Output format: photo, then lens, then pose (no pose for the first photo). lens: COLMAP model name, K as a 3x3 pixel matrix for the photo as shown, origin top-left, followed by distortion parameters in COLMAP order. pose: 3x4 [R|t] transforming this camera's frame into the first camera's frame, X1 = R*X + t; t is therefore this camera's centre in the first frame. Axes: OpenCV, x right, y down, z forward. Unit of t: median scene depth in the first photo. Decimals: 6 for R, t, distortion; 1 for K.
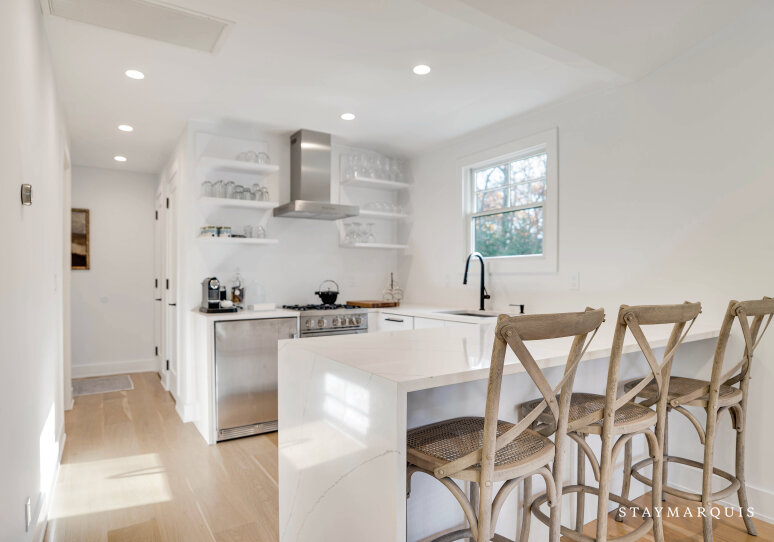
lens RADIAL K [[462.8, 0, 388.8], [0, 462.8, 288.5], [0, 0, 1]] dist [-0.000465, 0.000178]
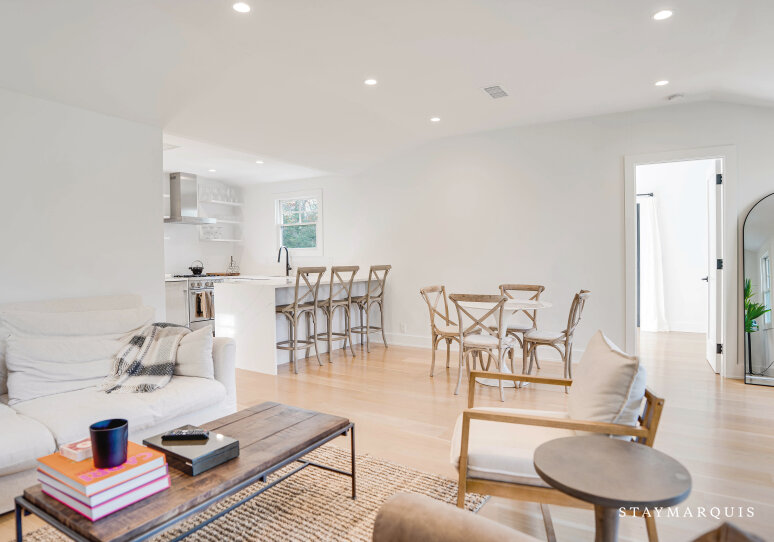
lens RADIAL K [[458.5, 0, 387.0], [0, 458.5, 271.0], [0, 0, 1]] dist [0.001428, -0.000013]
pose [[0.901202, -0.012937, 0.433207, -0.240344], [0.011510, 0.999916, 0.005916, 0.019232], [-0.433247, -0.000345, 0.901275, -0.866793]]
